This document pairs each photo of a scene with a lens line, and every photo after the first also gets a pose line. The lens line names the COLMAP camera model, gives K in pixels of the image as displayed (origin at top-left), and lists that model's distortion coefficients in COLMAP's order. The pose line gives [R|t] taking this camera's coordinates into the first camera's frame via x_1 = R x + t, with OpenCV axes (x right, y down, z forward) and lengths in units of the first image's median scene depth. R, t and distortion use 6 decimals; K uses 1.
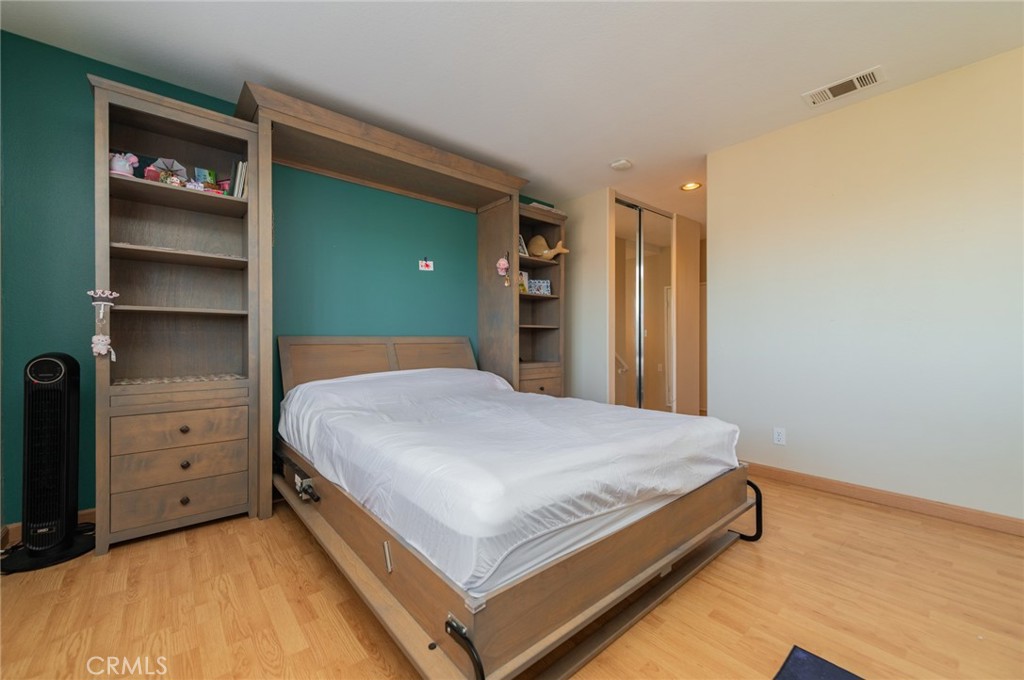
lens RADIAL K [[401.0, 0, 509.9], [0, 401.0, 339.8], [0, 0, 1]] dist [0.011135, -0.003888]
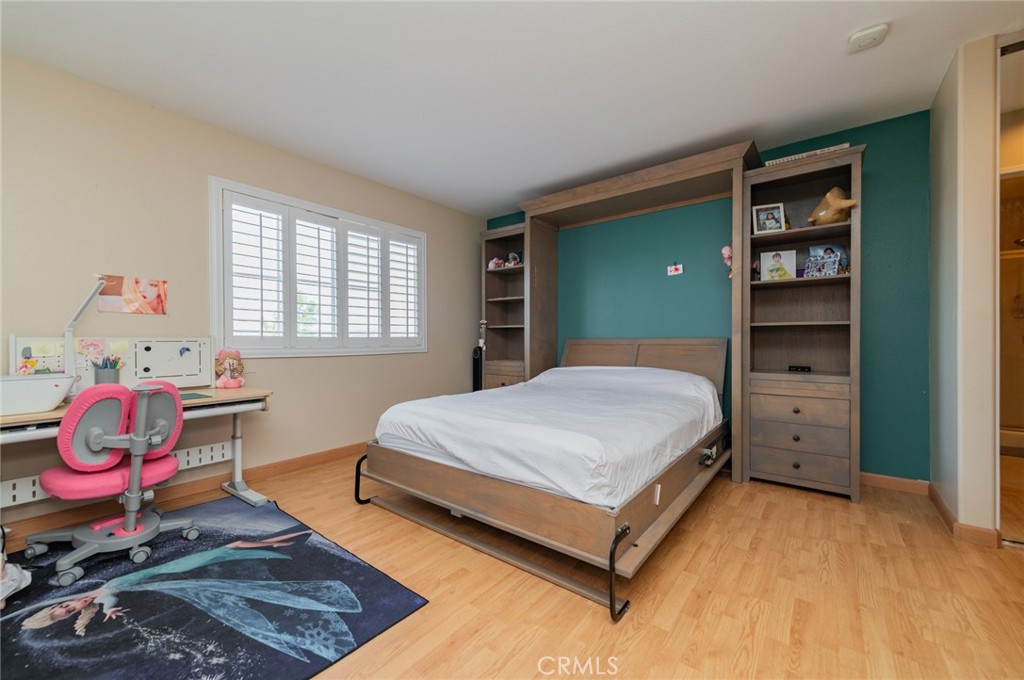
lens RADIAL K [[401.0, 0, 509.9], [0, 401.0, 339.8], [0, 0, 1]] dist [0.011135, -0.003888]
pose [[0.191730, 0.001540, -0.981447, 1.048003], [-0.000360, 0.999999, 0.001499, -0.008123], [0.981448, 0.000066, 0.191730, 0.550734]]
